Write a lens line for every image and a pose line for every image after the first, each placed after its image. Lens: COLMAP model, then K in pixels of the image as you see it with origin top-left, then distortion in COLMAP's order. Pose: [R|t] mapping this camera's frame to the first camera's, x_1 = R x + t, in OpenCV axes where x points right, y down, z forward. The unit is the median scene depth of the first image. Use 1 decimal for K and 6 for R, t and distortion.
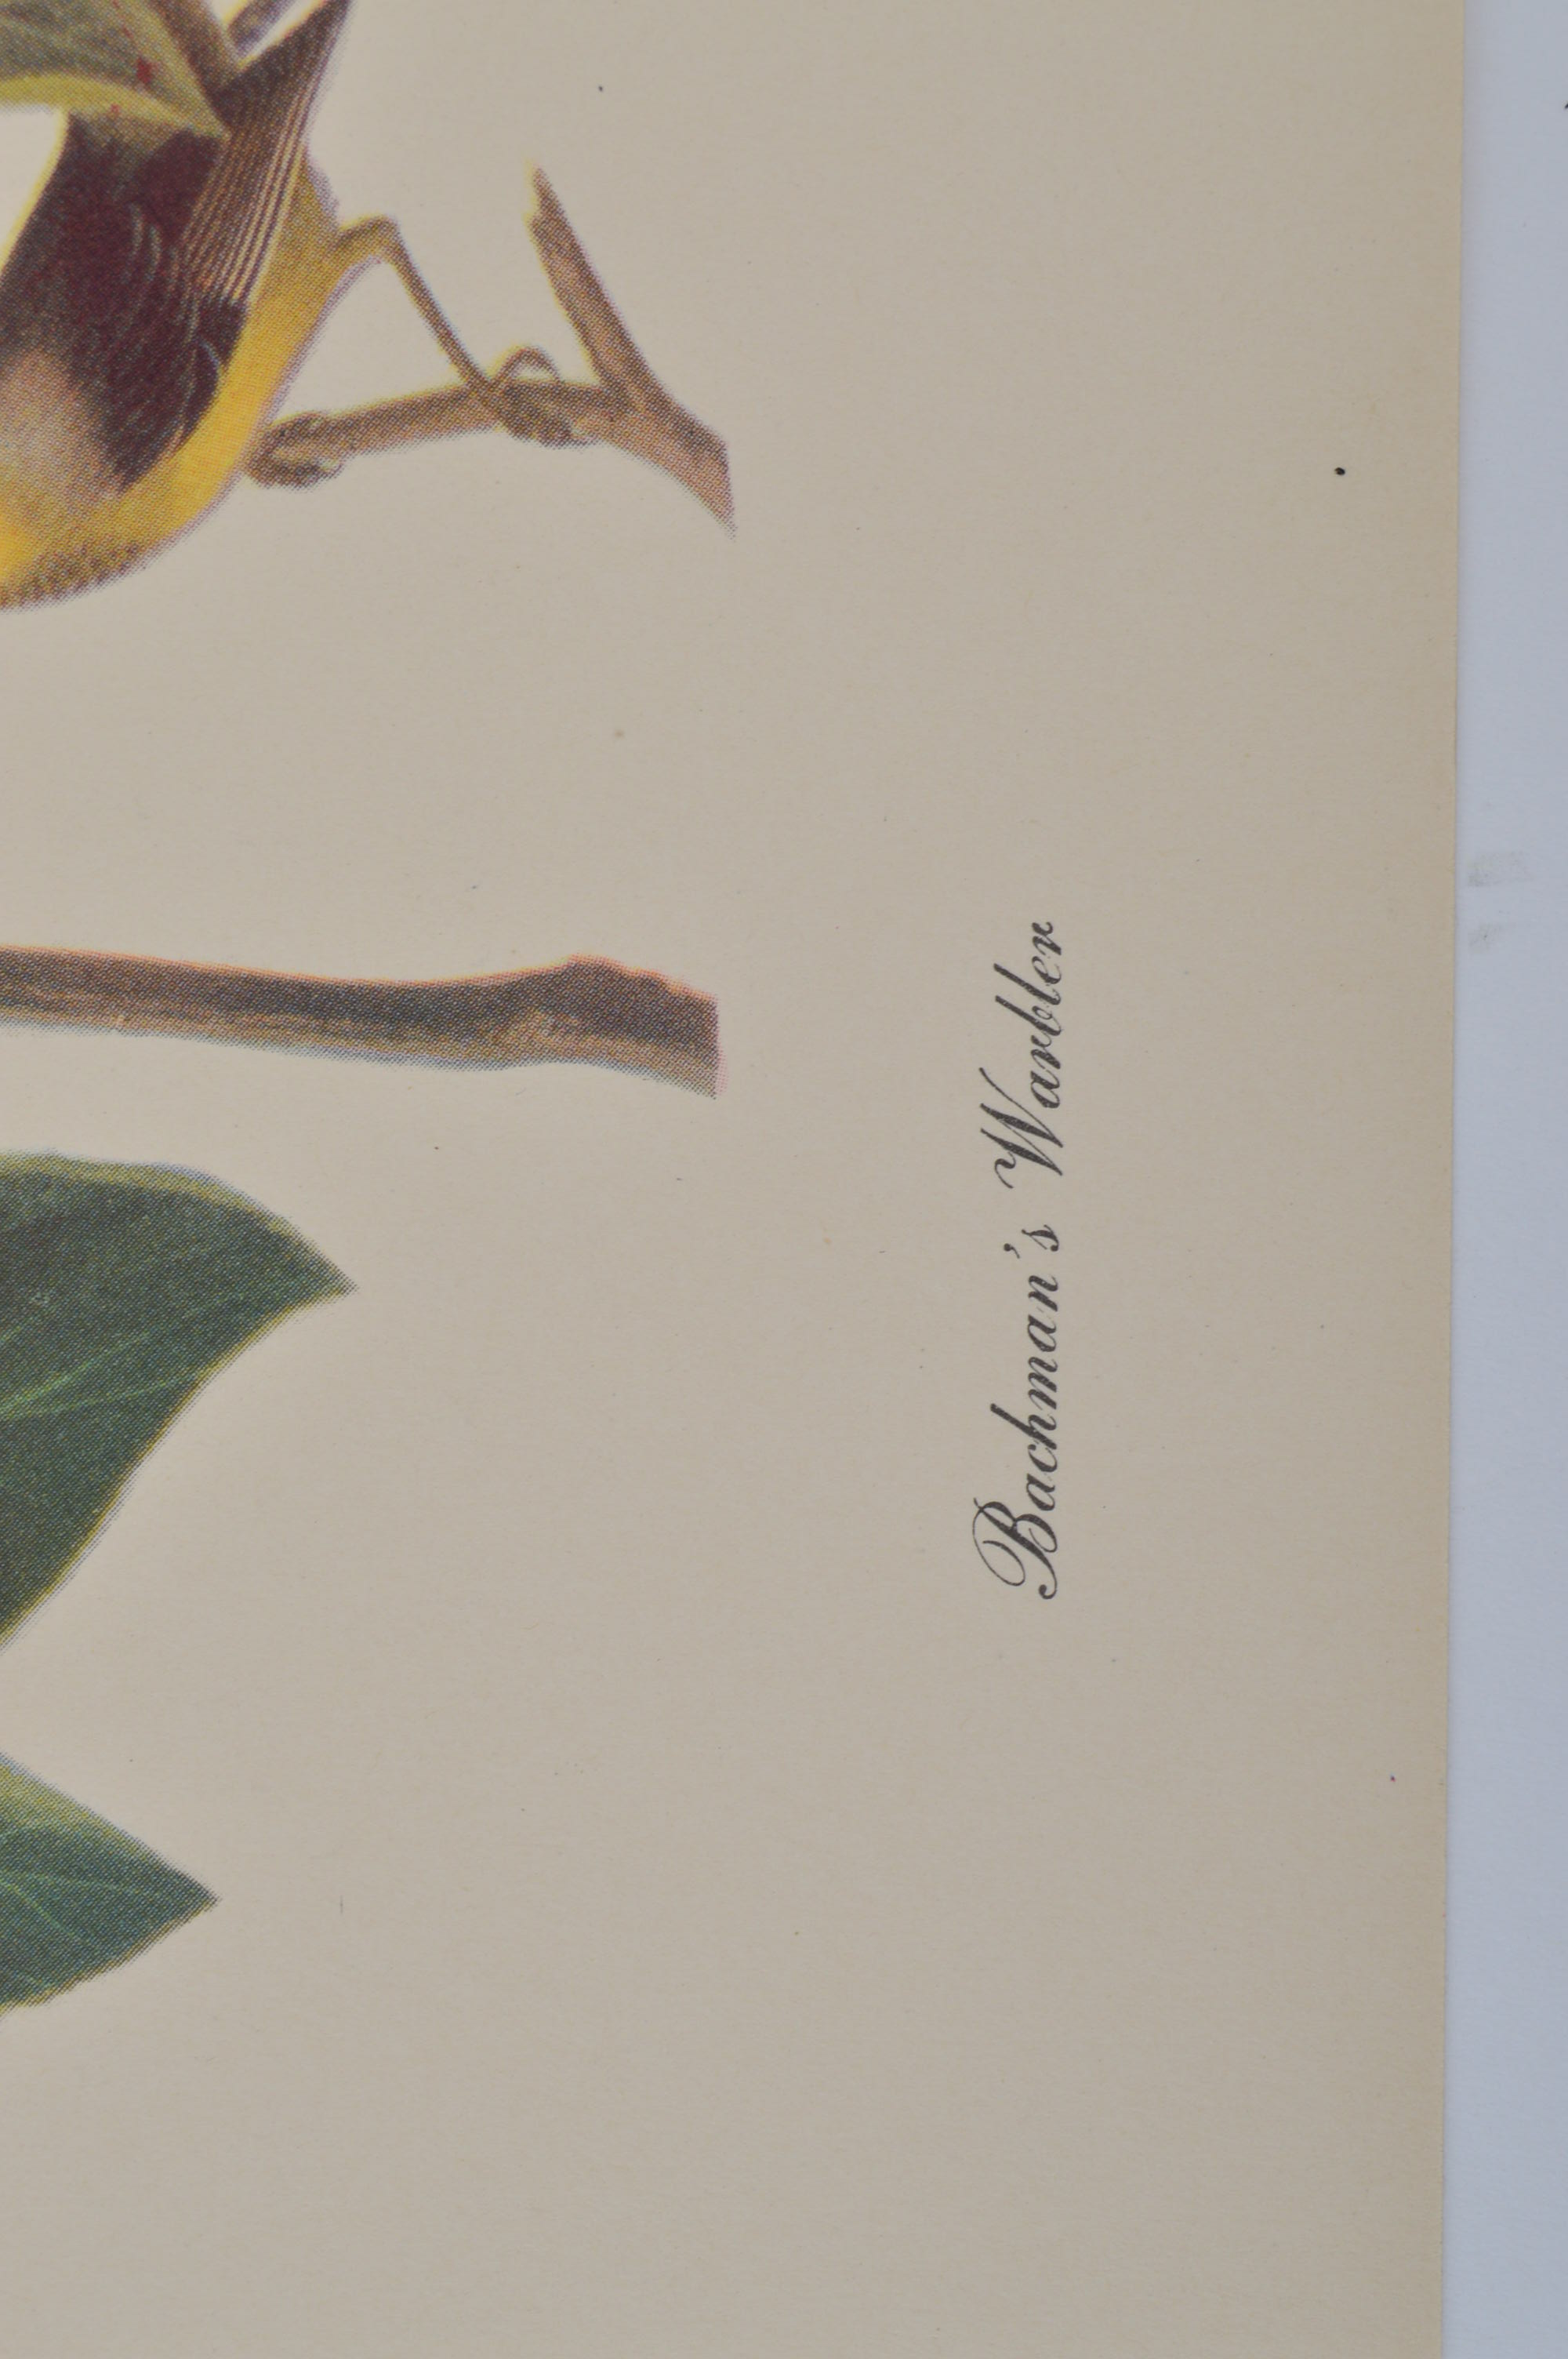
lens RADIAL K [[5563.1, 0, 783.3], [0, 5563.1, 1178.6], [0, 0, 1]] dist [-0.082259, 0.000000]
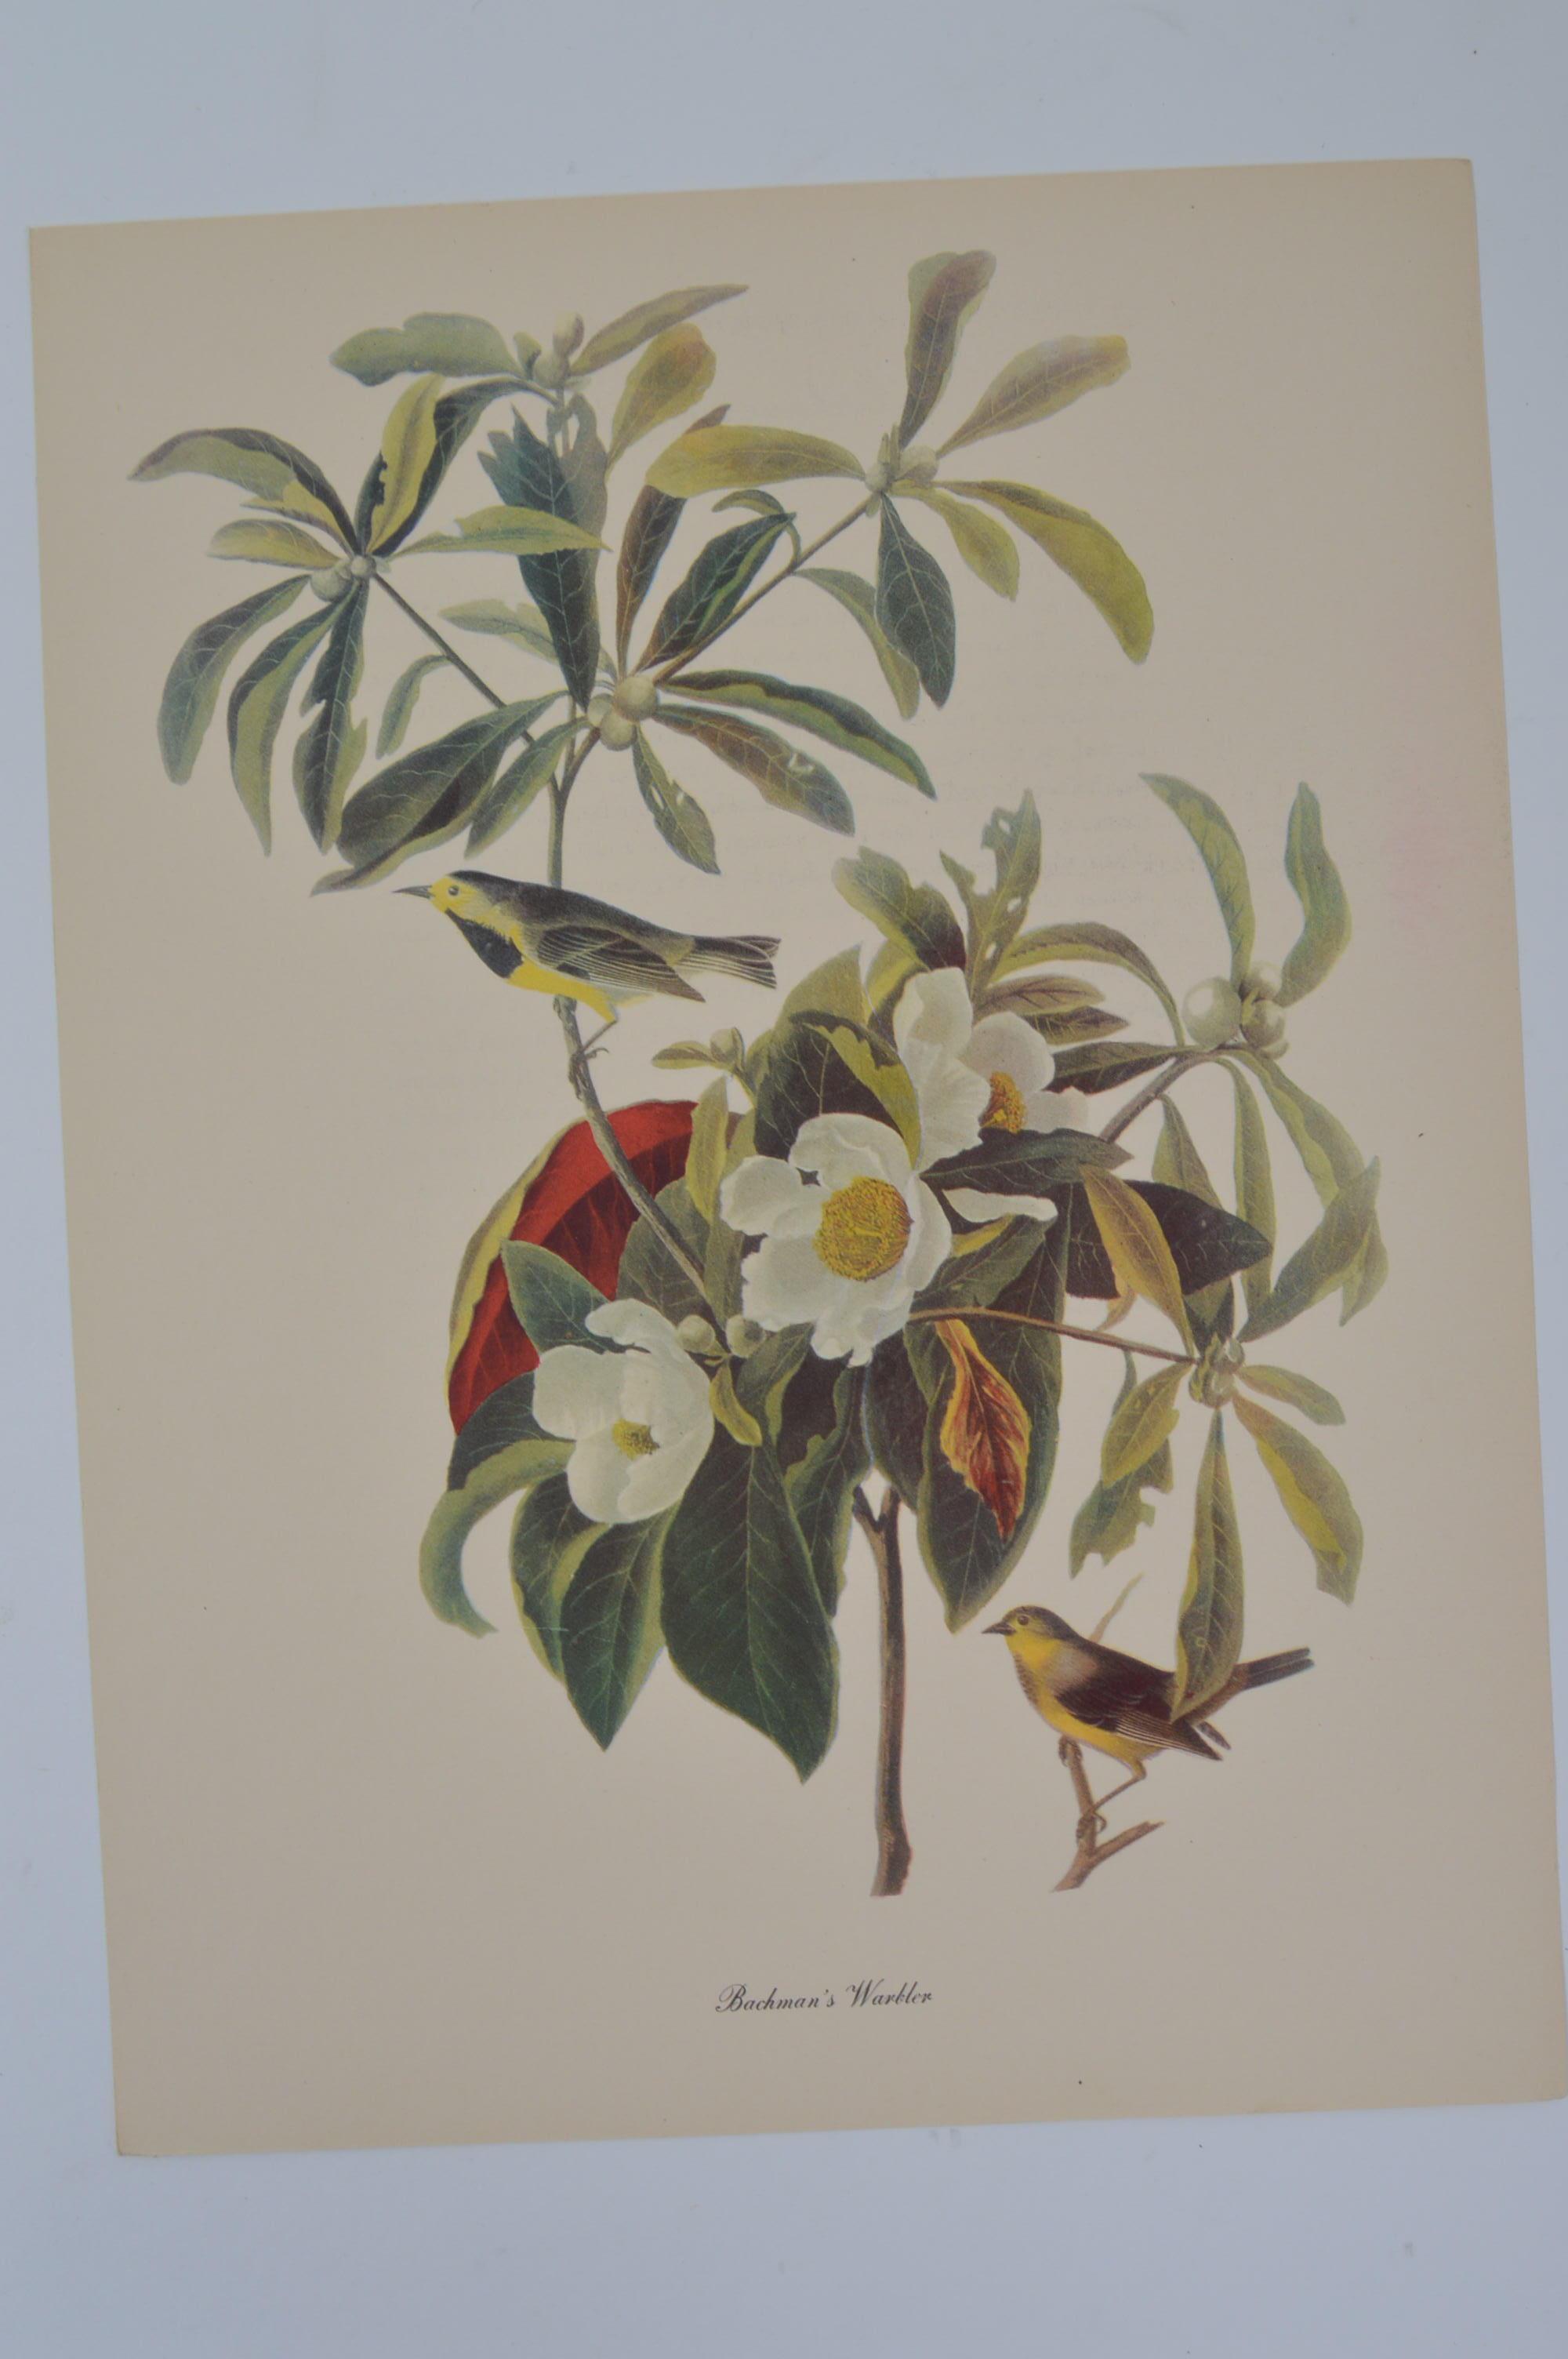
lens RADIAL K [[2485.8, 0, 782.6], [0, 2485.8, 1183.3], [0, 0, 1]] dist [-0.018644, 0.000000]
pose [[0.048753, 0.939192, -0.339913, 0.079252], [-0.998475, 0.054649, 0.007787, 0.001604], [0.025889, 0.339015, 0.940425, -0.424680]]
